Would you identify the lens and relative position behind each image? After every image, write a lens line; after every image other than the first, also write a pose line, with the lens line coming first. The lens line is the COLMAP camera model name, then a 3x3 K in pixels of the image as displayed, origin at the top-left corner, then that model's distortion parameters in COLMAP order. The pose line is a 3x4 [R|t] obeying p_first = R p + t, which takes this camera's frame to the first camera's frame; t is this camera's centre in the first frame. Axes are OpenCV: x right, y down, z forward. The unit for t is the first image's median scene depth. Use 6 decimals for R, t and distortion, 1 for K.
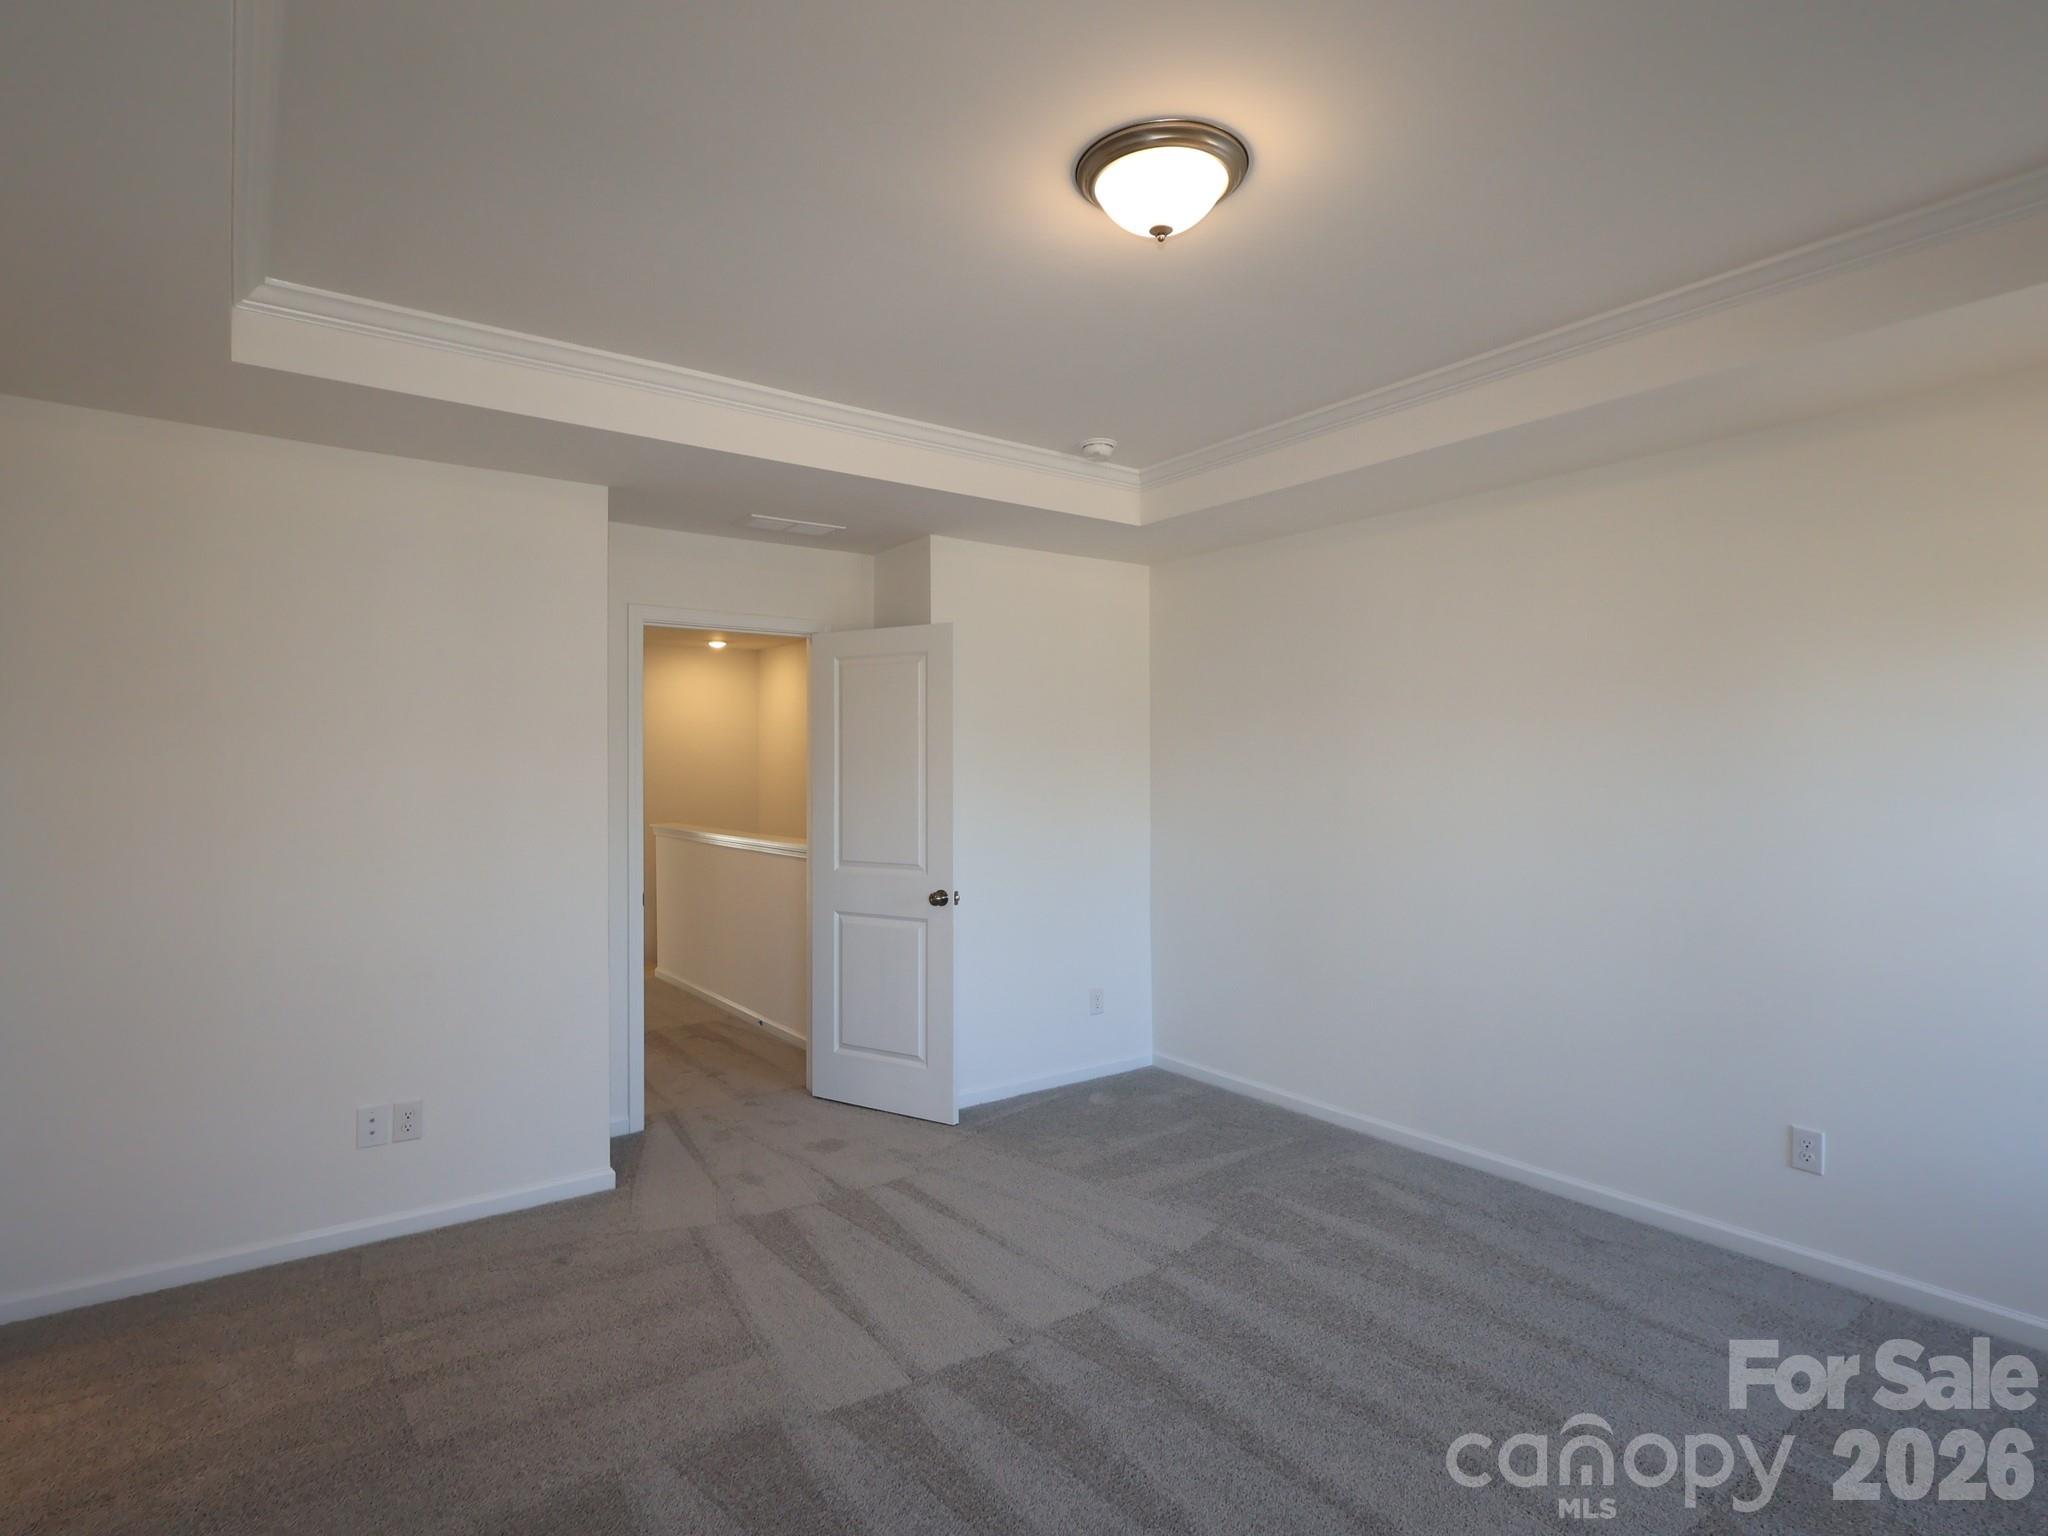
lens RADIAL K [[1066.6, 0, 1021.2], [0, 1066.6, 762.5], [0, 0, 1]] dist [-0.004005, 0.001046]
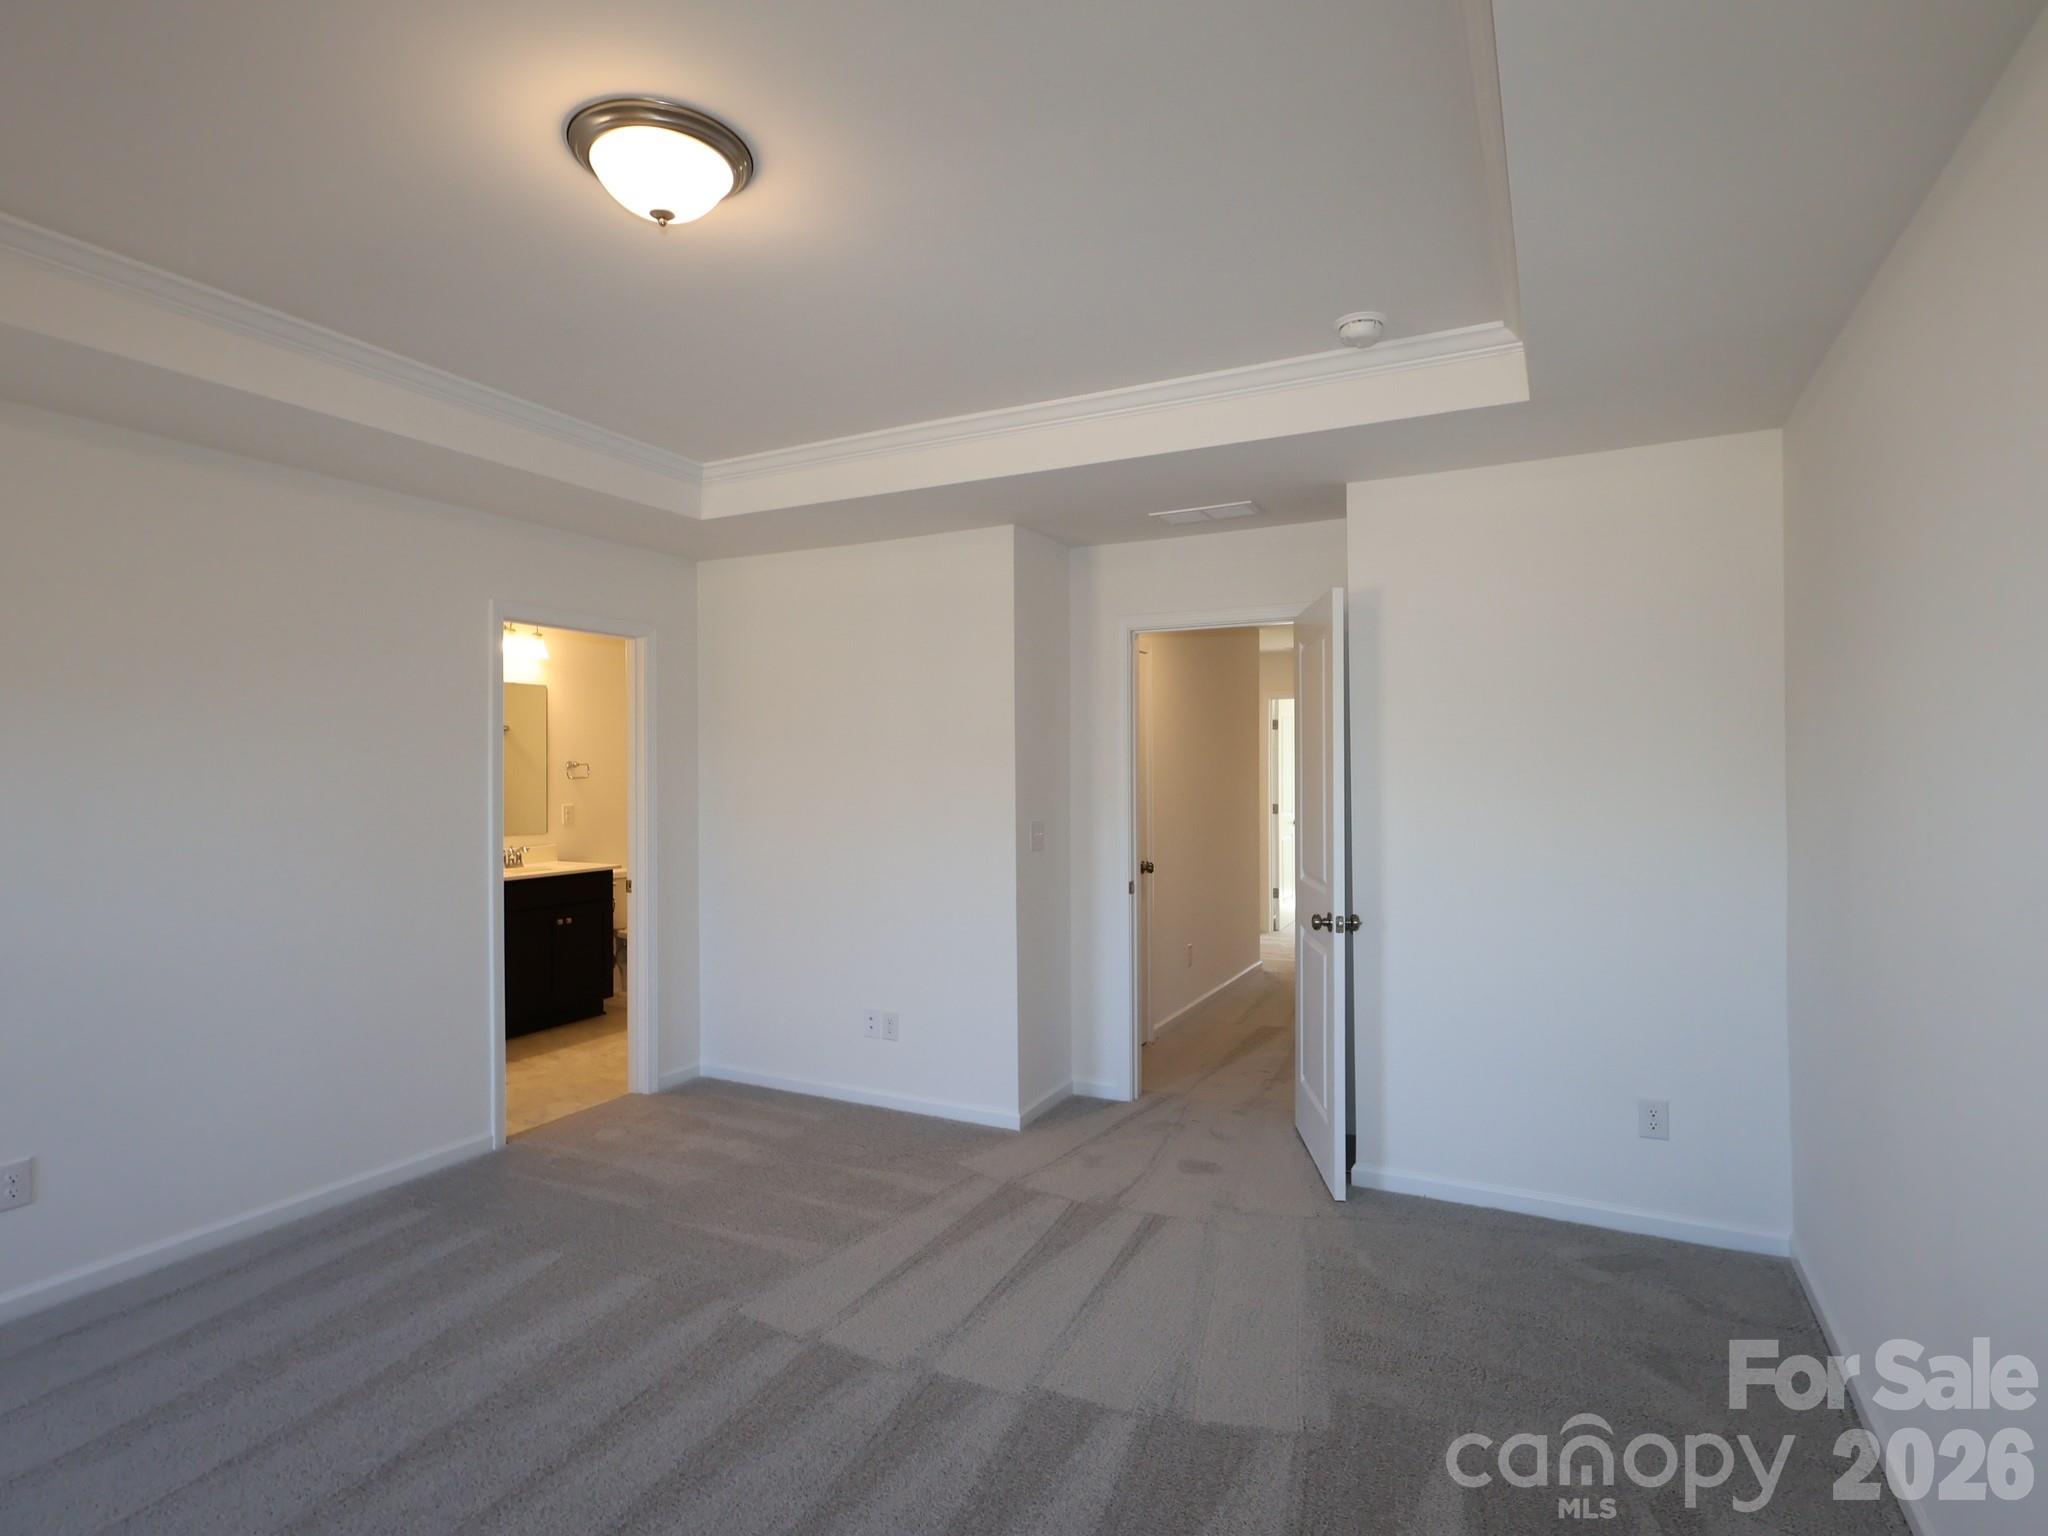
lens RADIAL K [[1062.3, 0, 1034.0], [0, 1062.3, 772.4], [0, 0, 1]] dist [-0.010849, 0.000977]
pose [[0.460447, 0.006492, -0.887663, 0.681228], [0.013167, 0.999813, 0.014142, -0.005685], [0.887589, -0.018200, 0.460276, 0.513917]]
